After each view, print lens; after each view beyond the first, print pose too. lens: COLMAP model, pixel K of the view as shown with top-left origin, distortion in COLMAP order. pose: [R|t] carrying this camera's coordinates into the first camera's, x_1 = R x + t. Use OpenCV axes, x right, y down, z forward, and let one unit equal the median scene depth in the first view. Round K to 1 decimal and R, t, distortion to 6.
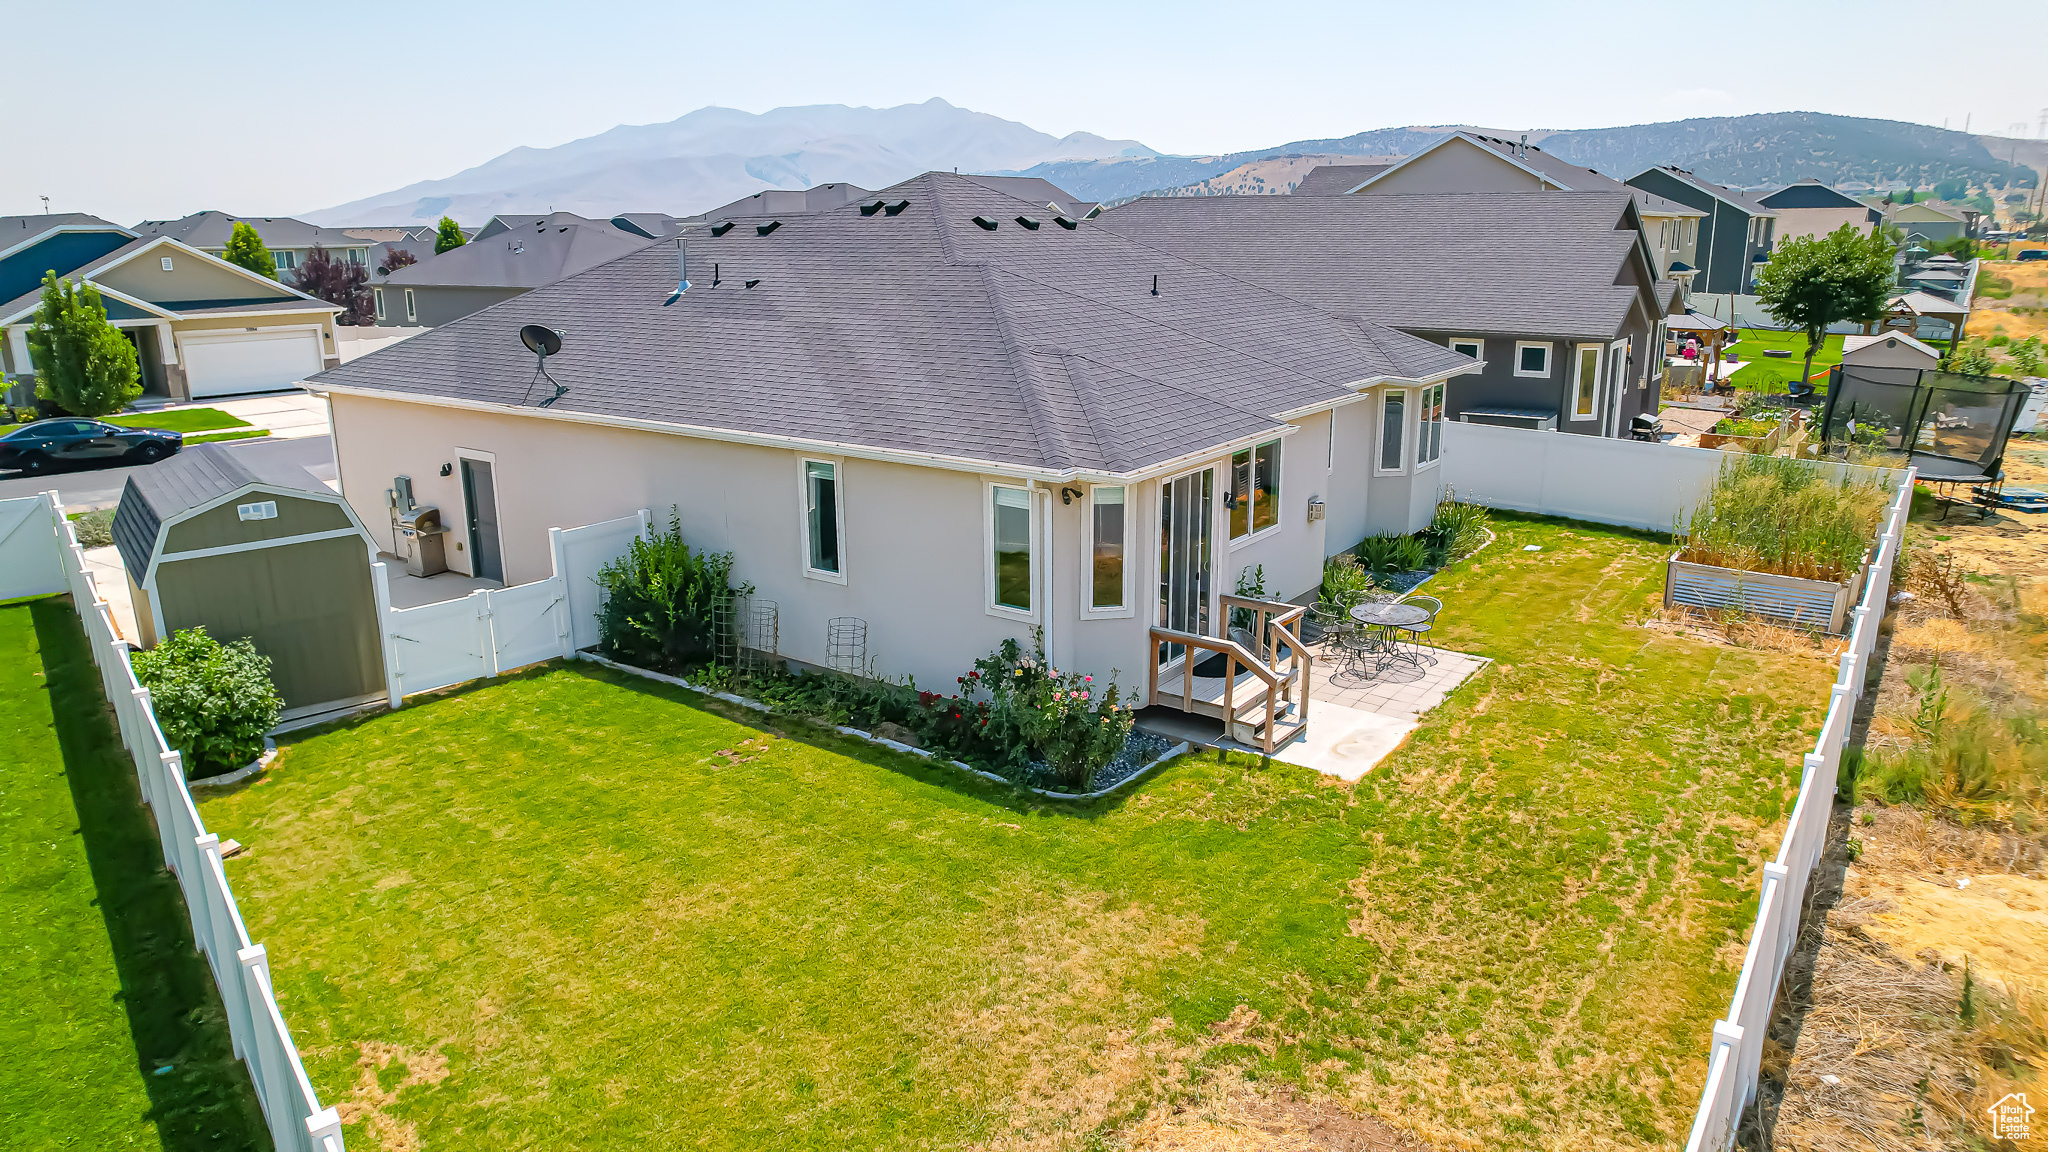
lens RADIAL K [[1314.8, 0, 1027.0], [0, 1314.8, 571.8], [0, 0, 1]] dist [-0.089968, 0.083028]
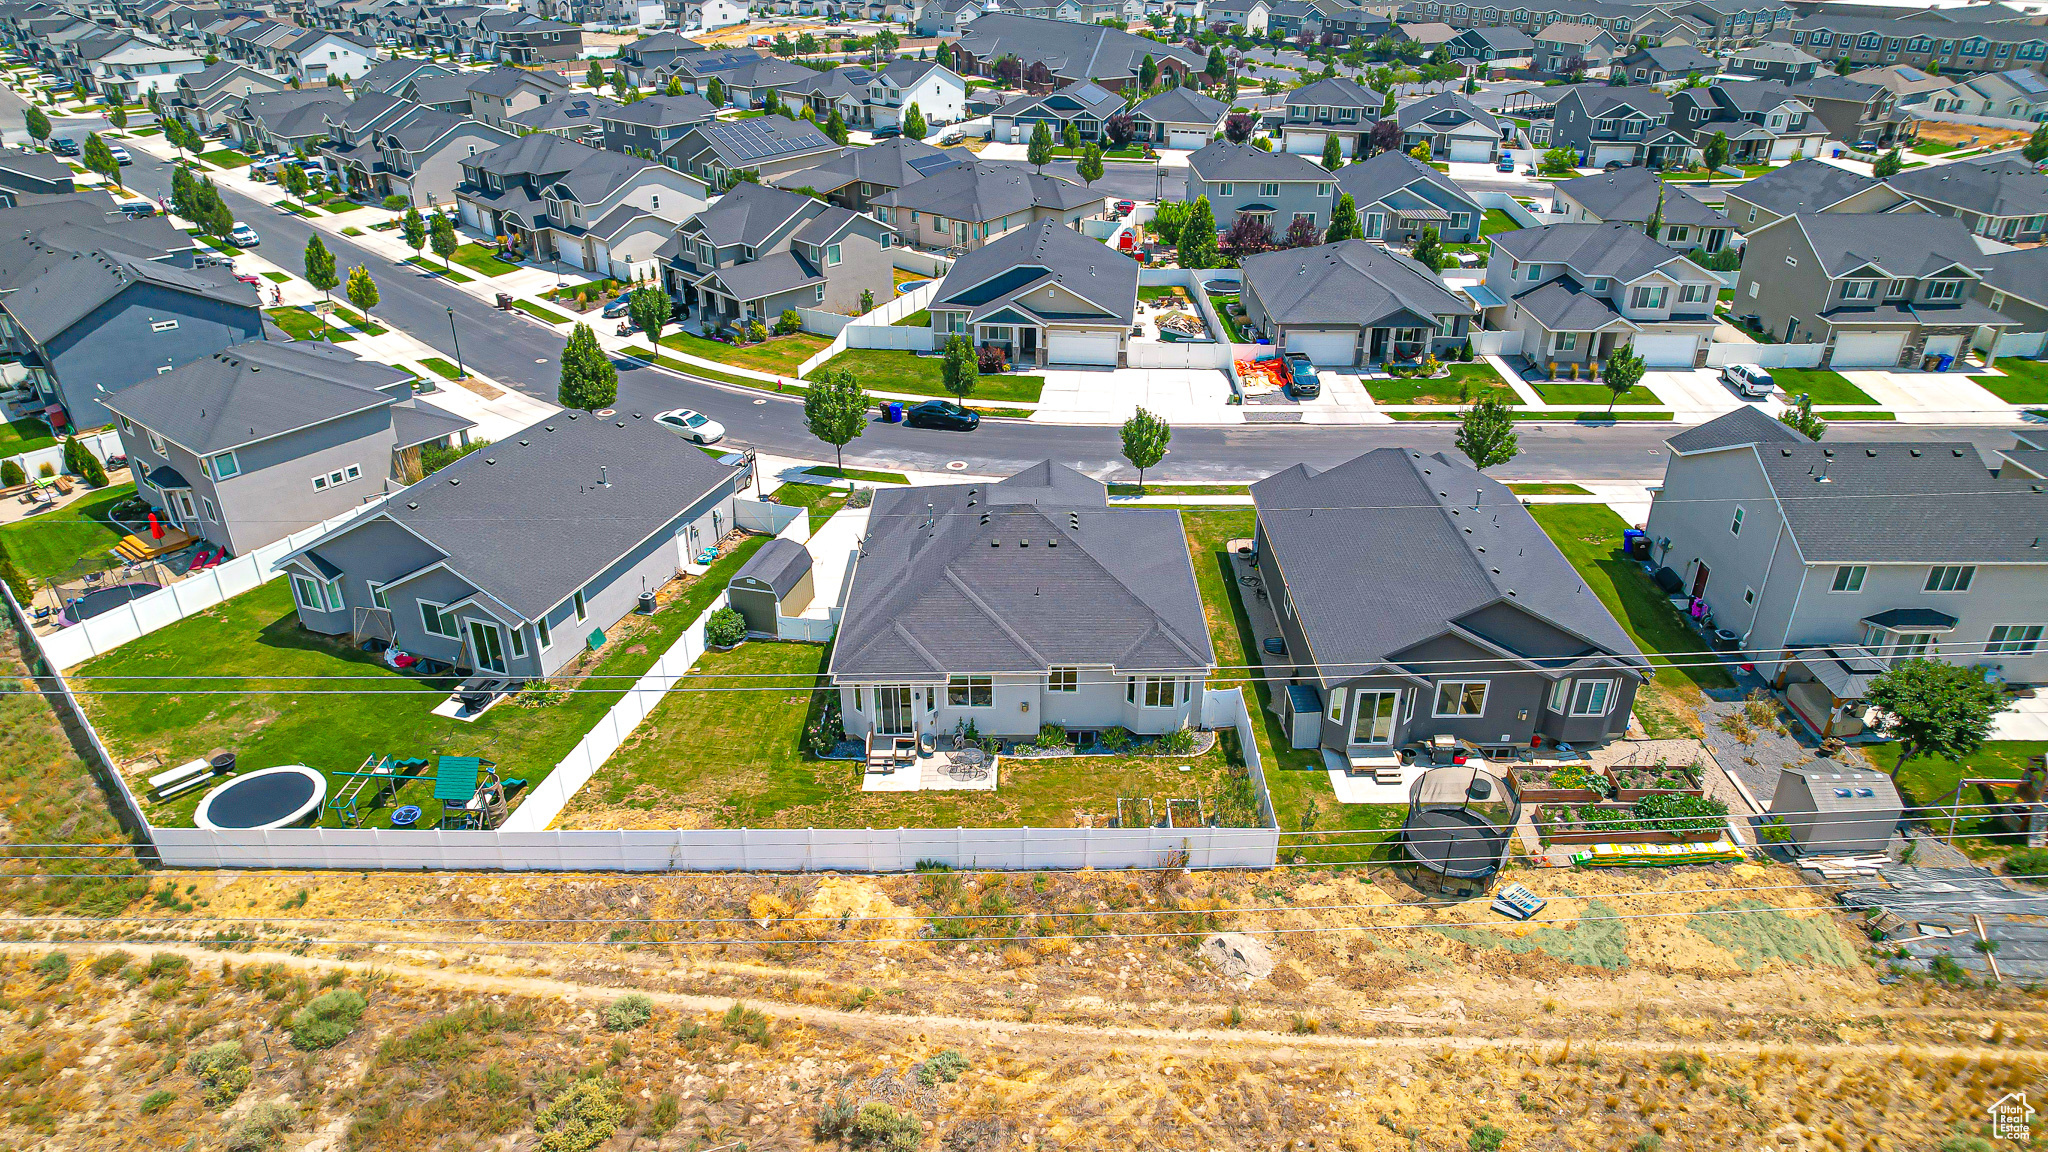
lens RADIAL K [[1310.9, 0, 1027.3], [0, 1310.9, 569.0], [0, 0, 1]] dist [-0.067610, 0.058860]
pose [[0.589784, 0.381273, -0.711889, 2.525320], [-0.211656, 0.923694, 0.319360, -1.447341], [0.779331, -0.037678, 0.625479, -0.722404]]
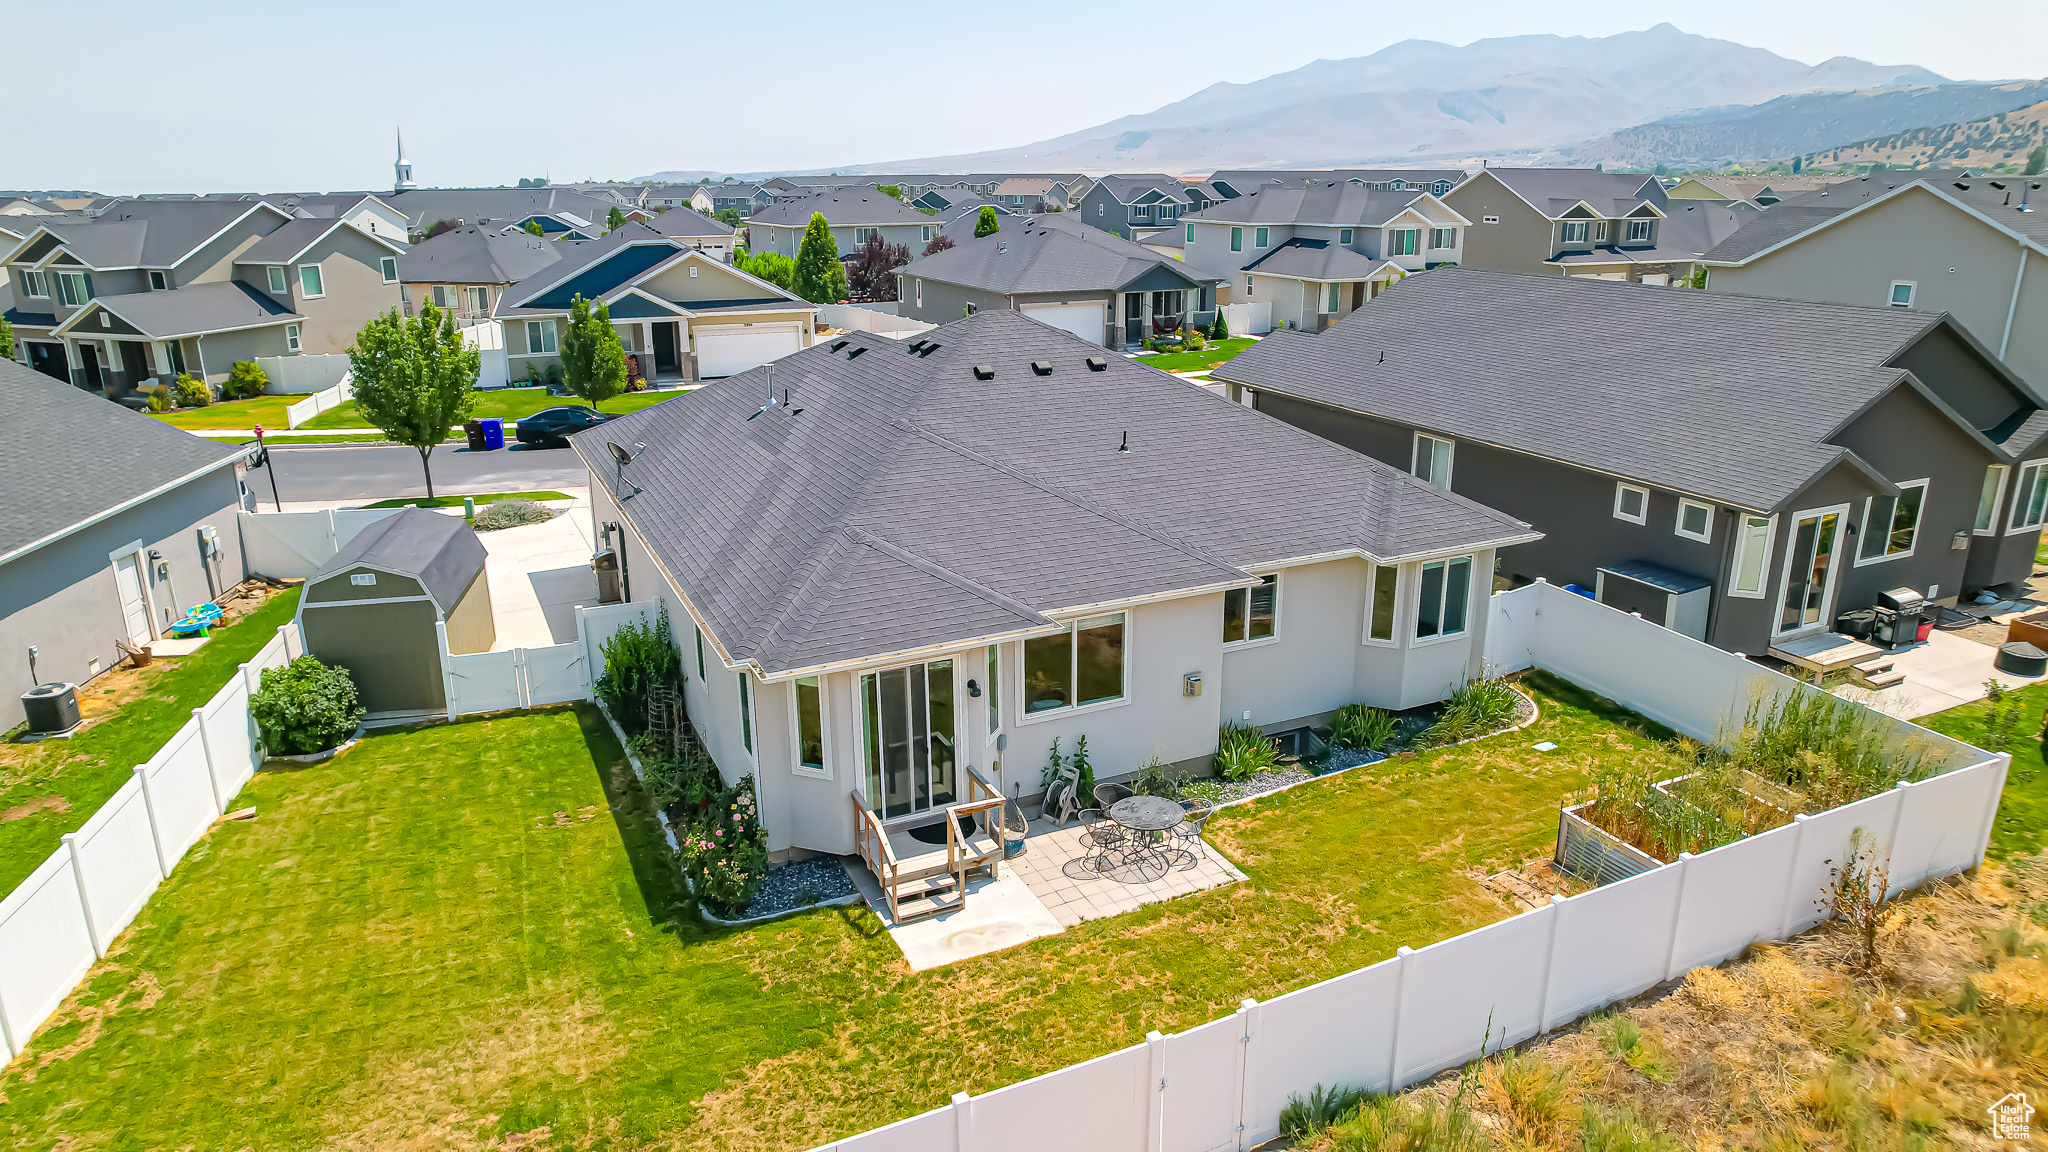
lens RADIAL K [[1312.0, 0, 1026.3], [0, 1312.0, 572.5], [0, 0, 1]] dist [-0.080205, 0.074096]
pose [[0.879016, 0.144721, -0.454298, 0.745851], [-0.123330, 0.989408, 0.076556, -0.263841], [0.460565, -0.011265, 0.887554, 0.036107]]
